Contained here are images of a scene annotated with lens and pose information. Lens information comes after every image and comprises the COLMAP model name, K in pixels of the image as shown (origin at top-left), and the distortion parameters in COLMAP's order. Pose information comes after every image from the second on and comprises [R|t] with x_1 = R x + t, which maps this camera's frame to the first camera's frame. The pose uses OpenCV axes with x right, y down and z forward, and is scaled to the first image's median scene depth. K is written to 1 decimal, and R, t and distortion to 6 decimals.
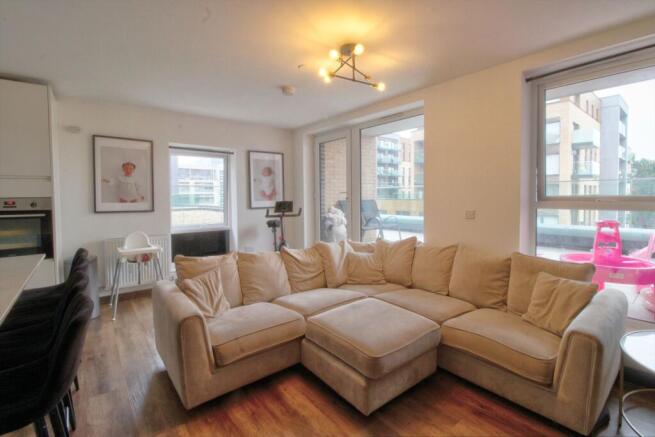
lens RADIAL K [[303.1, 0, 333.8], [0, 303.1, 207.8], [0, 0, 1]] dist [-0.005445, -0.008241]
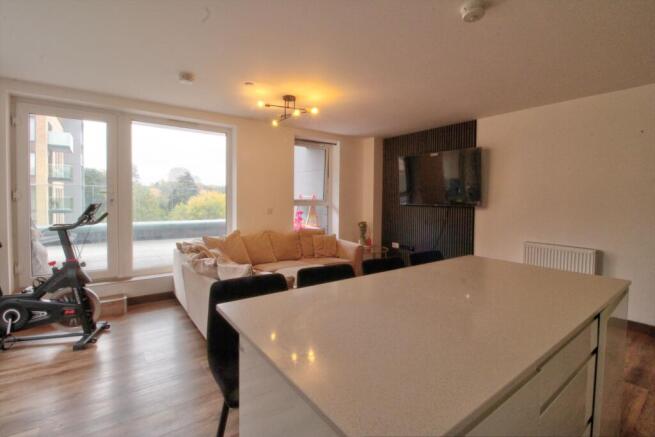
lens RADIAL K [[303.1, 0, 327.5], [0, 303.1, 213.1], [0, 0, 1]] dist [-0.005445, -0.008241]
pose [[0.058535, -0.034113, 0.997702, -0.089358], [0.027675, 0.999087, 0.032536, -0.000662], [-0.997902, 0.025707, 0.059426, 0.047090]]
